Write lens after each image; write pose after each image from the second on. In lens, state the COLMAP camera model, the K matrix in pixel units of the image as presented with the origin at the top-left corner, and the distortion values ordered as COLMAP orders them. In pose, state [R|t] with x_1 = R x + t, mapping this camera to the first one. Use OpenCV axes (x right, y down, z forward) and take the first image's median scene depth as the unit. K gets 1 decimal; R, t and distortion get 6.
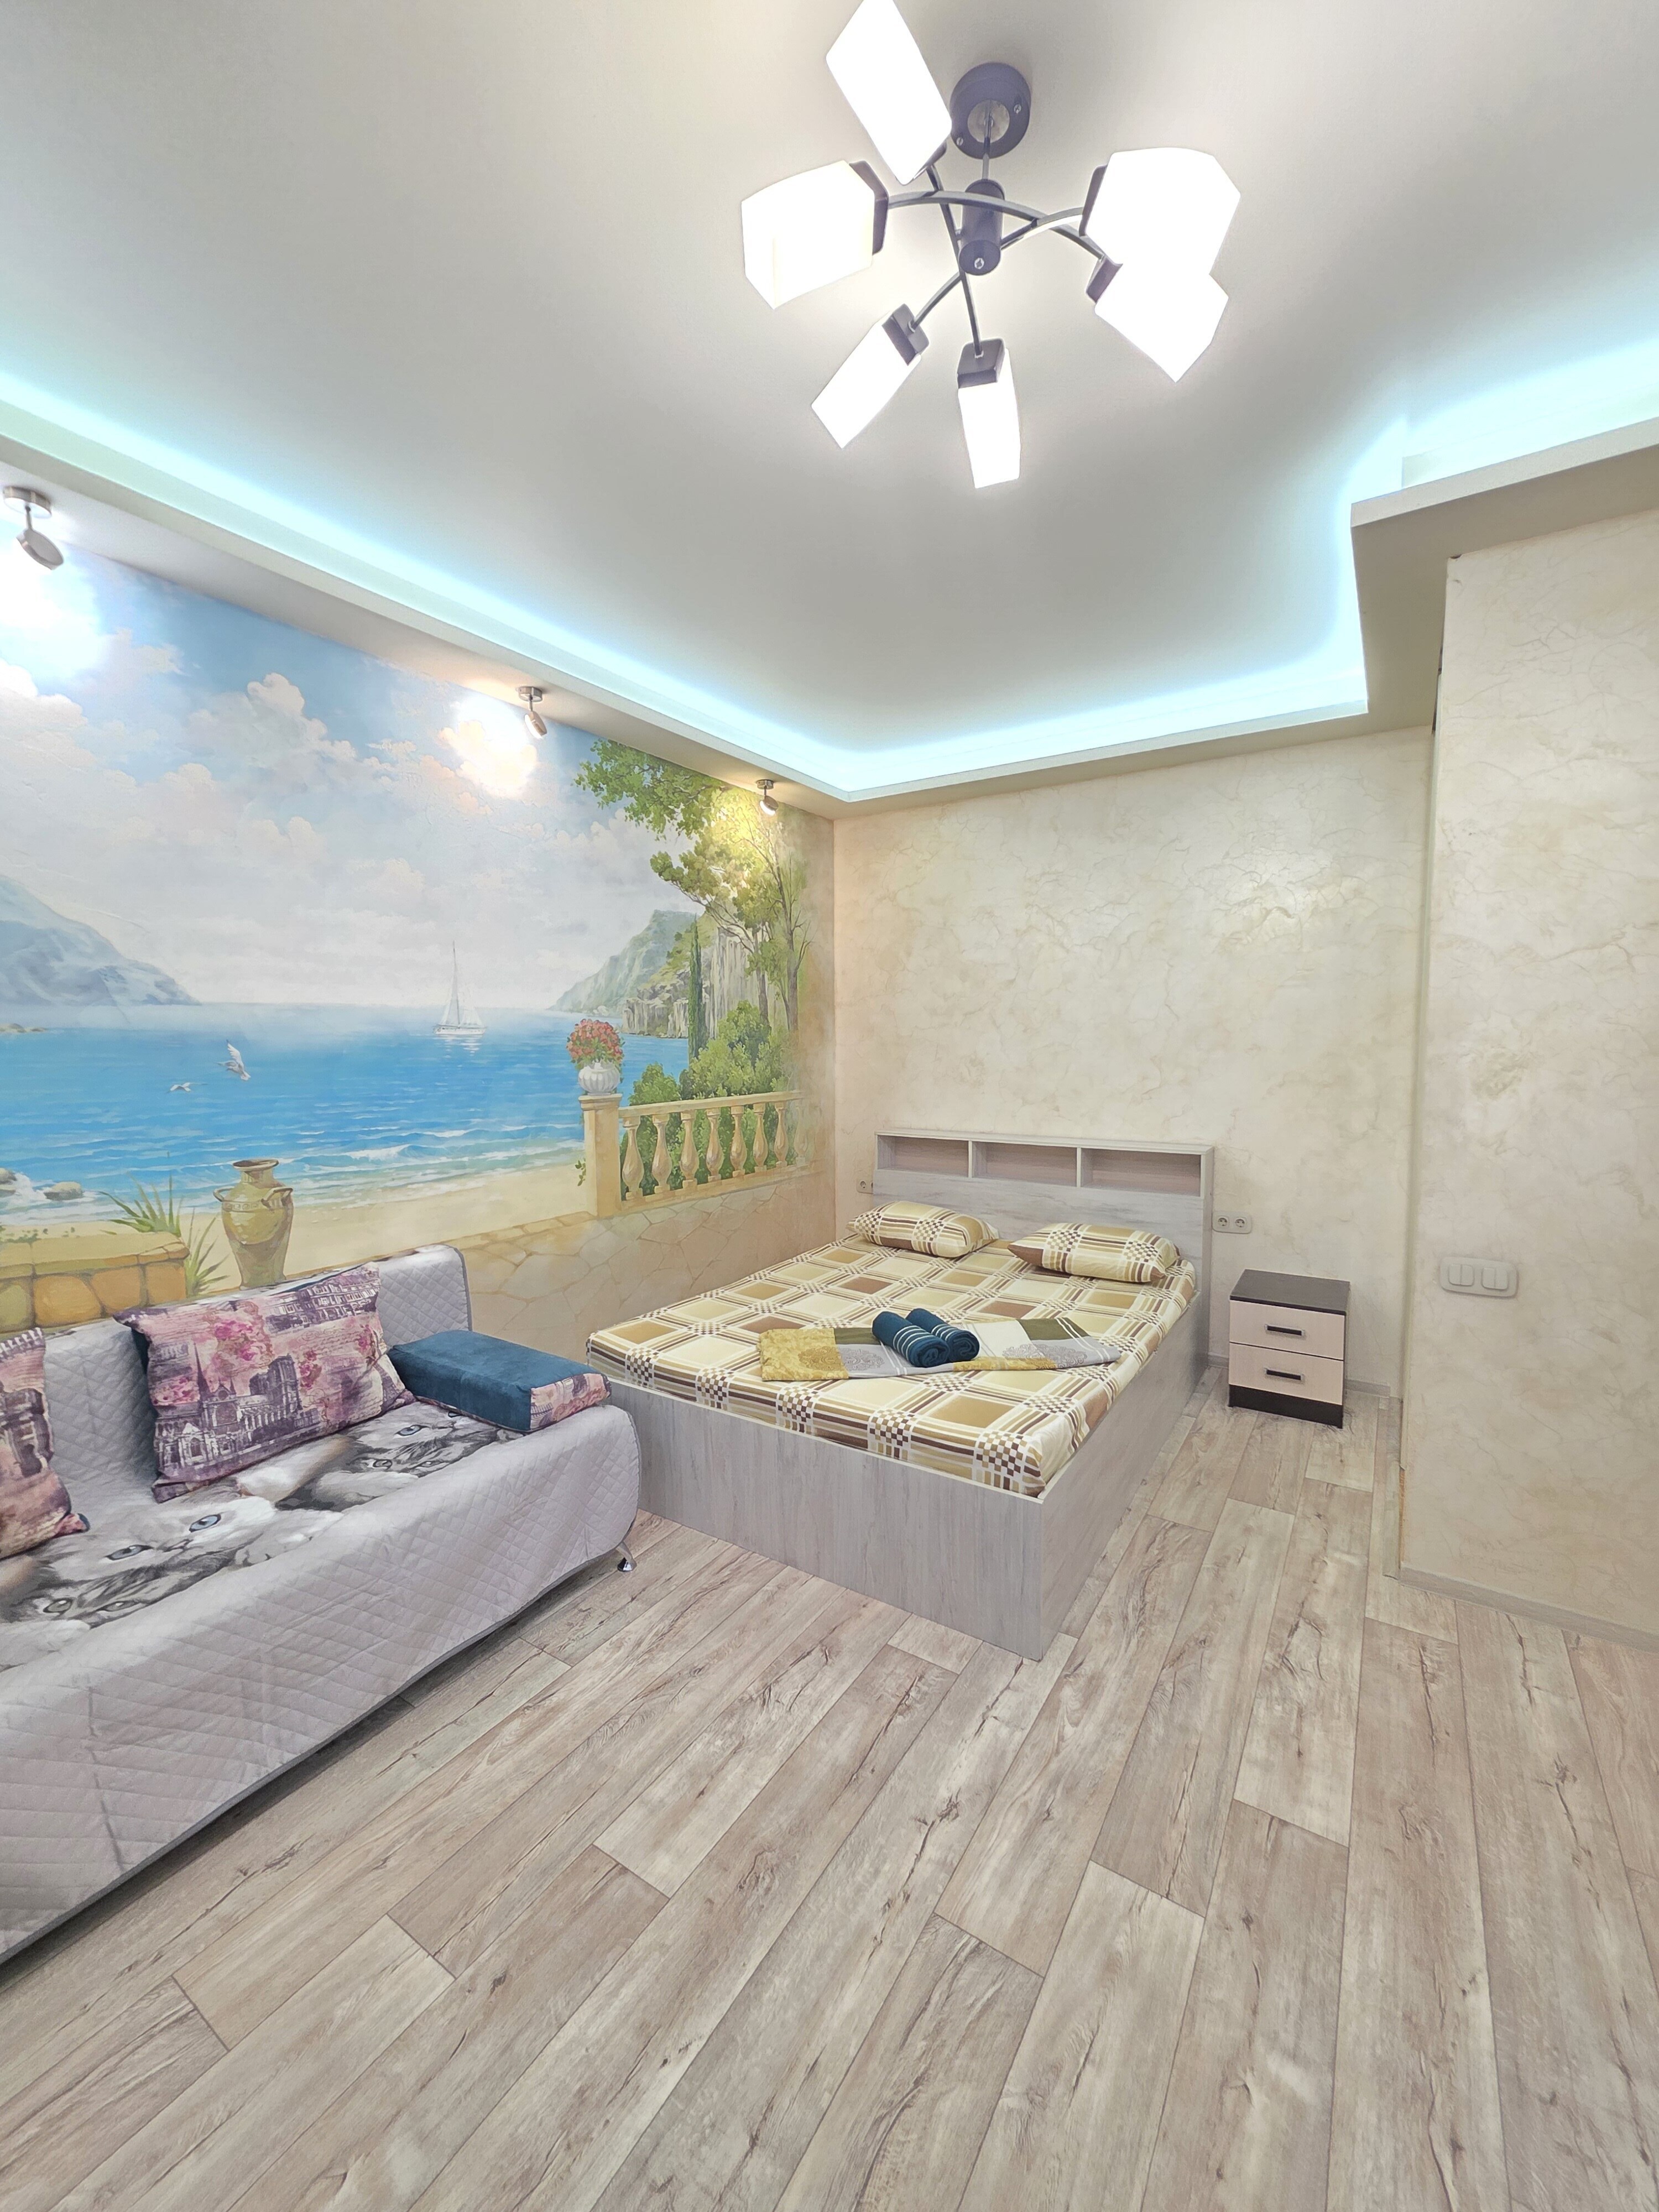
lens RADIAL K [[873.8, 0, 850.0], [0, 873.8, 1103.6], [0, 0, 1]] dist [0.002746, -0.000792]
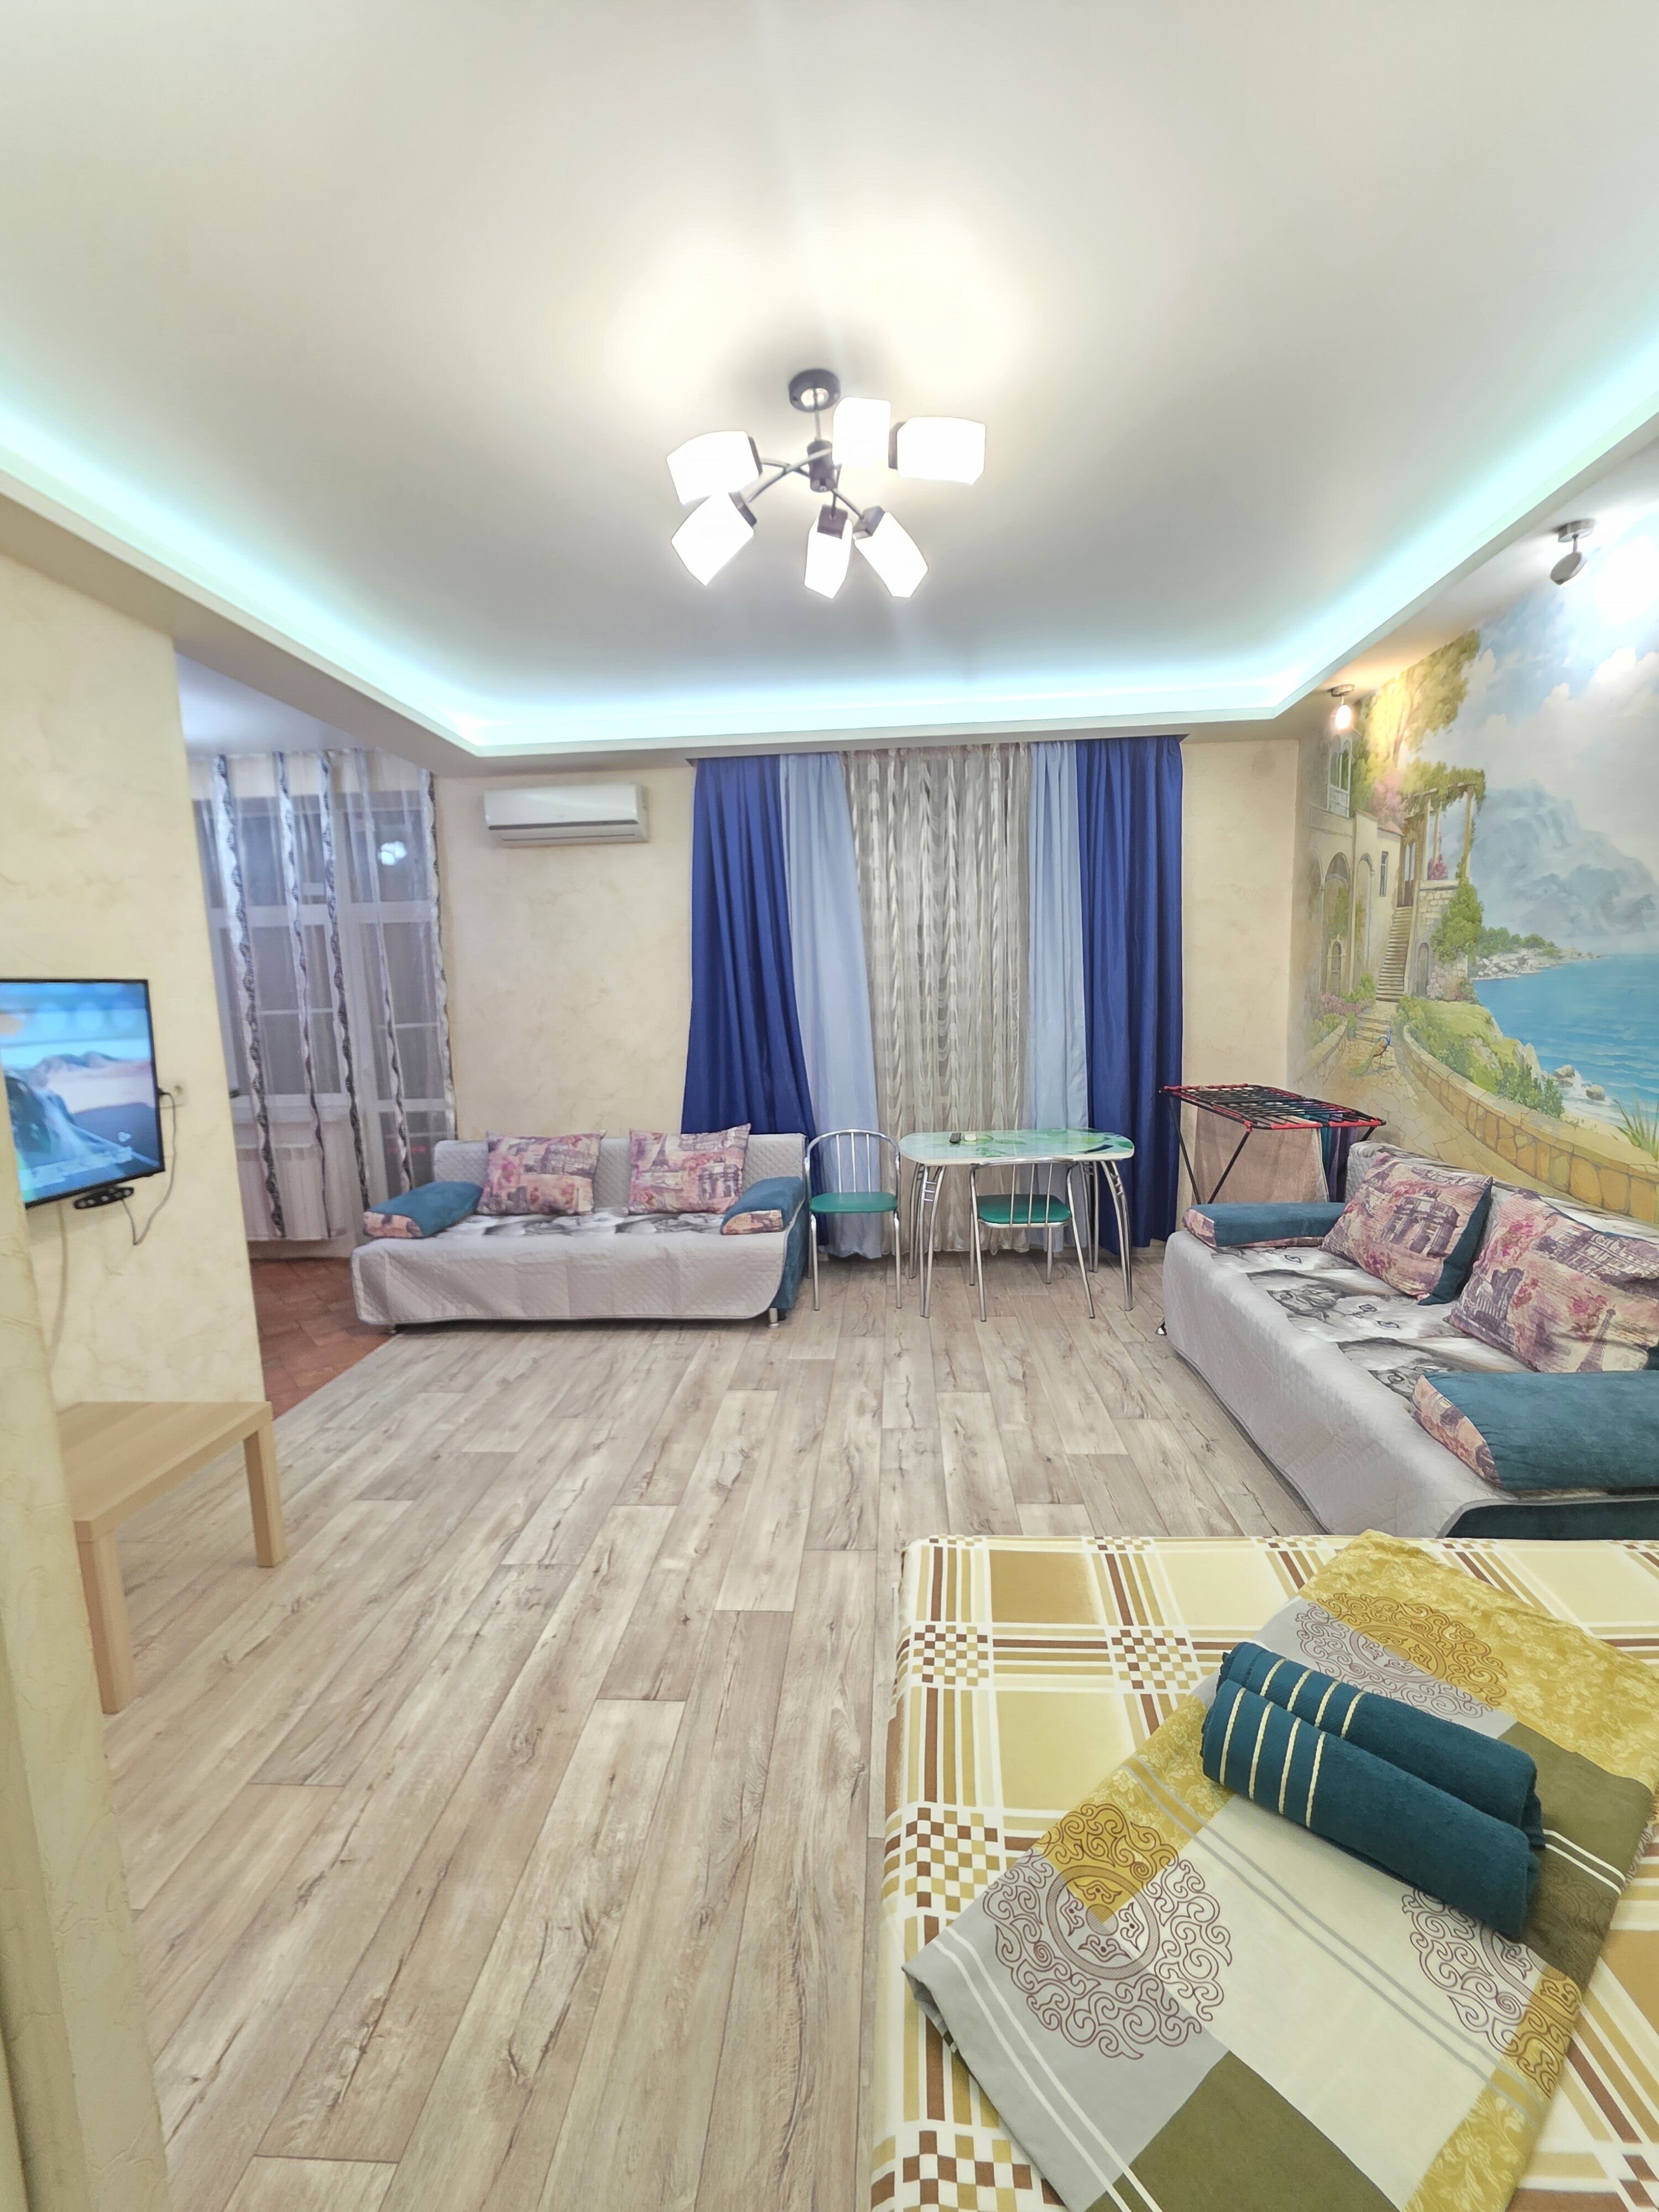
lens RADIAL K [[873.8, 0, 838.4], [0, 873.8, 1105.3], [0, 0, 1]] dist [0.002746, -0.000792]
pose [[-0.877925, 0.096713, -0.468929, 0.587638], [0.002405, 0.980266, 0.197670, -0.124432], [0.478793, 0.172412, -0.860832, 1.571966]]
